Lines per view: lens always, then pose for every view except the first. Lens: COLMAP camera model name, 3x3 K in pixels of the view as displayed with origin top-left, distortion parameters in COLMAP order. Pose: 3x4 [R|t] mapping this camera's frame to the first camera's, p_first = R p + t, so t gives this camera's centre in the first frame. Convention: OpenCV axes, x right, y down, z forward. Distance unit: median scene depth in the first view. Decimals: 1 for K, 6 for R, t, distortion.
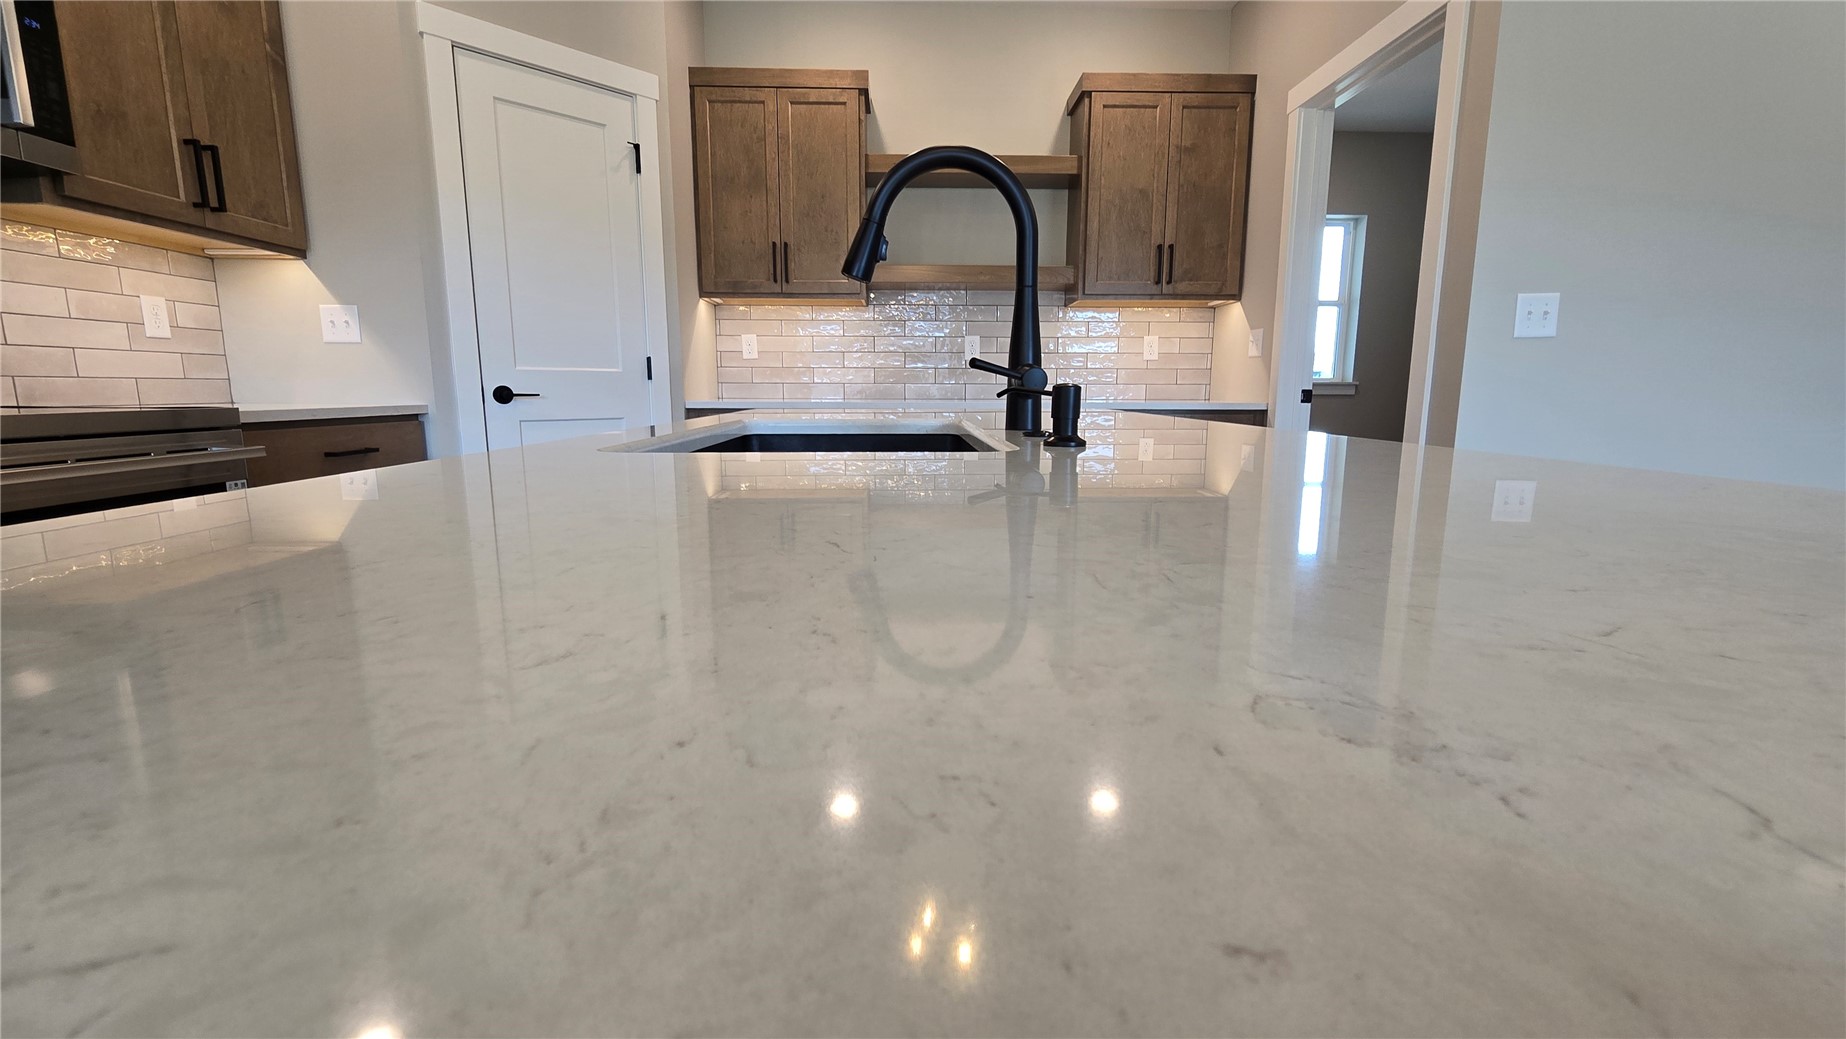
lens RADIAL K [[765.8, 0, 924.5], [0, 765.8, 507.4], [0, 0, 1]] dist [-0.003432, 0.002967]
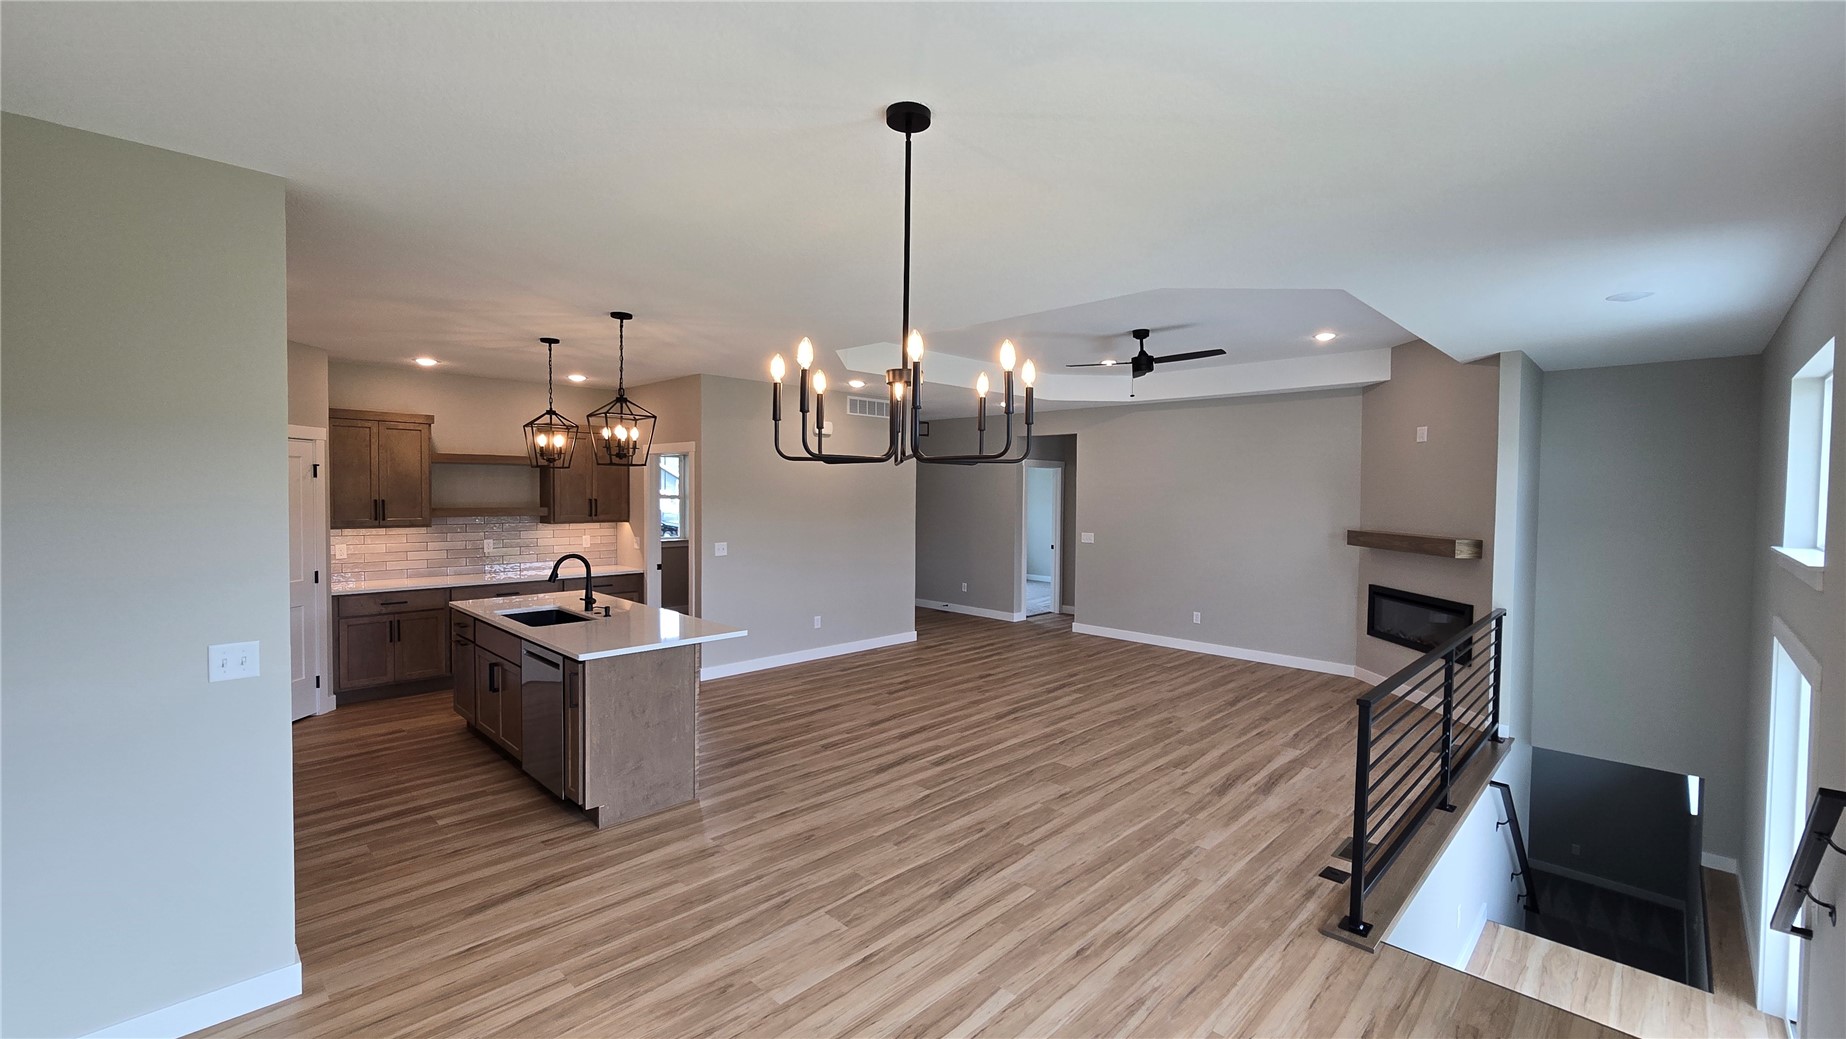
lens RADIAL K [[765.8, 0, 928.5], [0, 765.8, 515.2], [0, 0, 1]] dist [-0.003432, 0.002967]
pose [[0.721635, -0.017612, 0.692050, -0.518646], [0.098473, 0.992123, -0.077434, -0.035641], [-0.685234, 0.124027, 0.717685, -1.247057]]
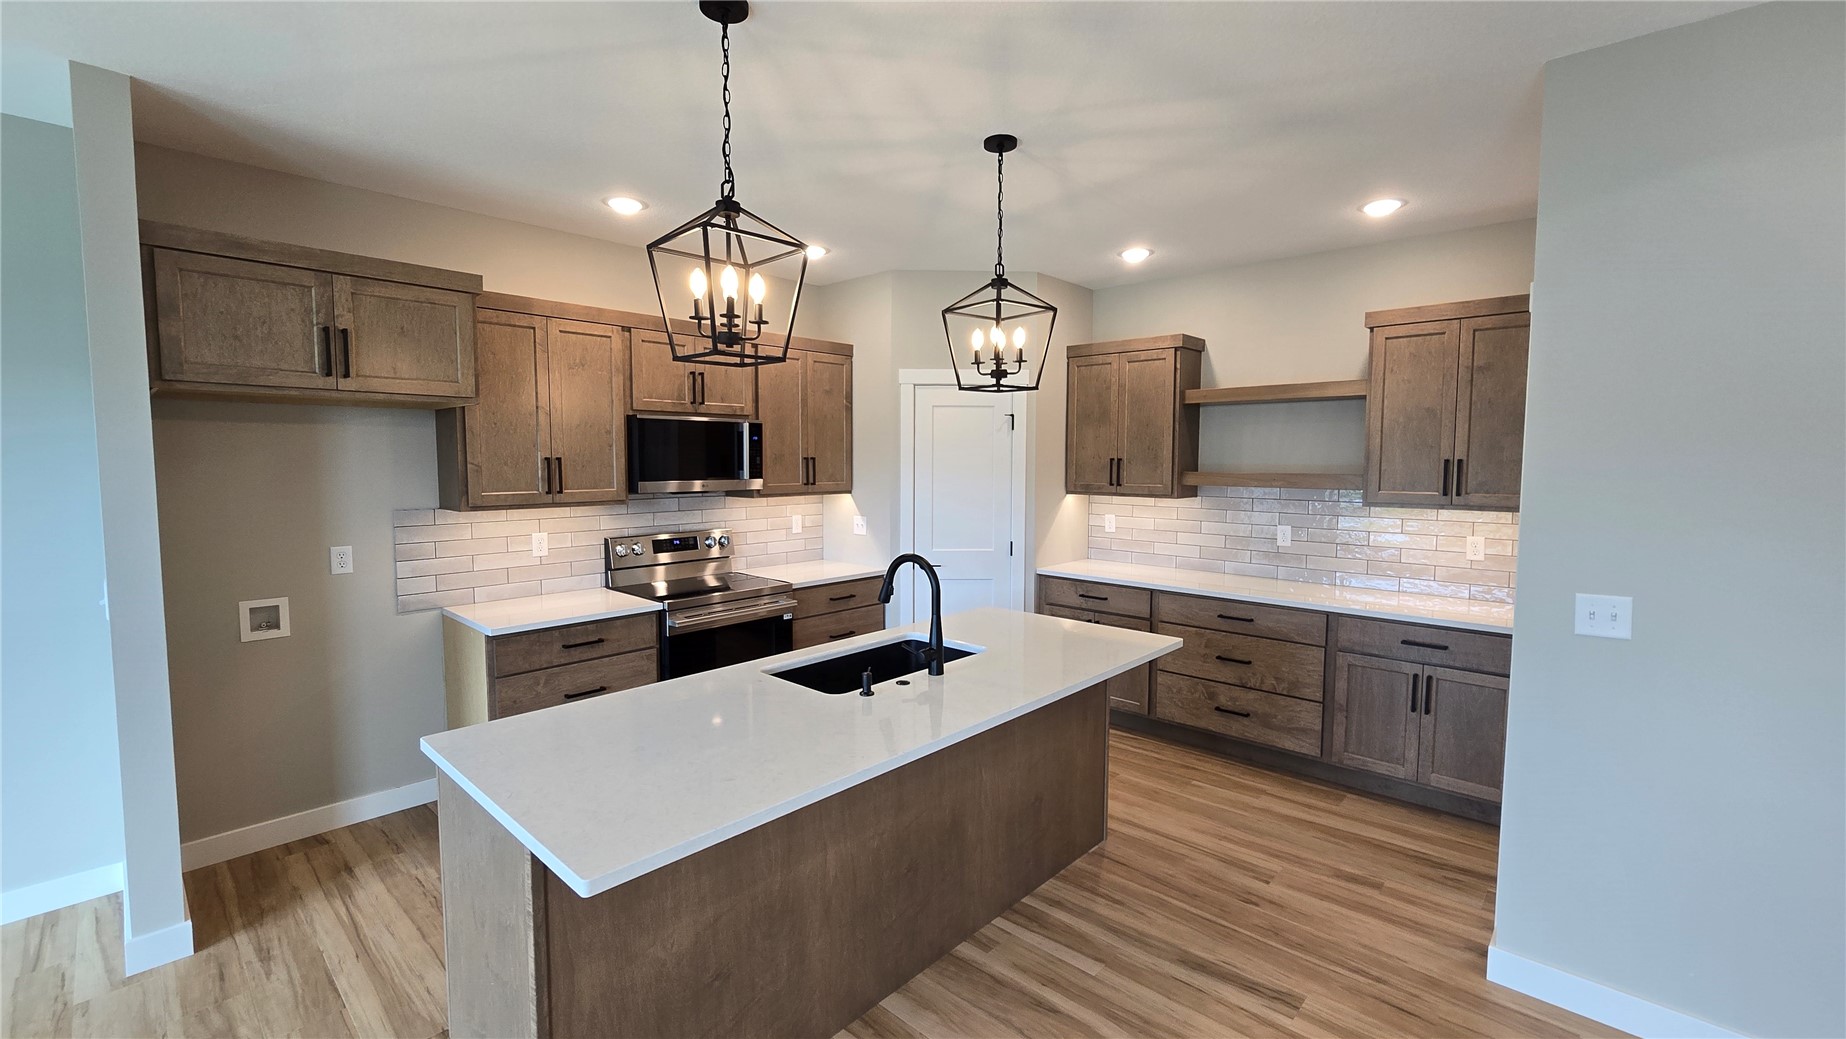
lens RADIAL K [[765.8, 0, 918.3], [0, 765.8, 518.9], [0, 0, 1]] dist [-0.003432, 0.002967]
pose [[0.711982, 0.057571, -0.699834, 0.542525], [-0.109722, 0.993513, -0.029897, -0.157820], [0.693572, 0.098073, 0.713680, -0.234285]]
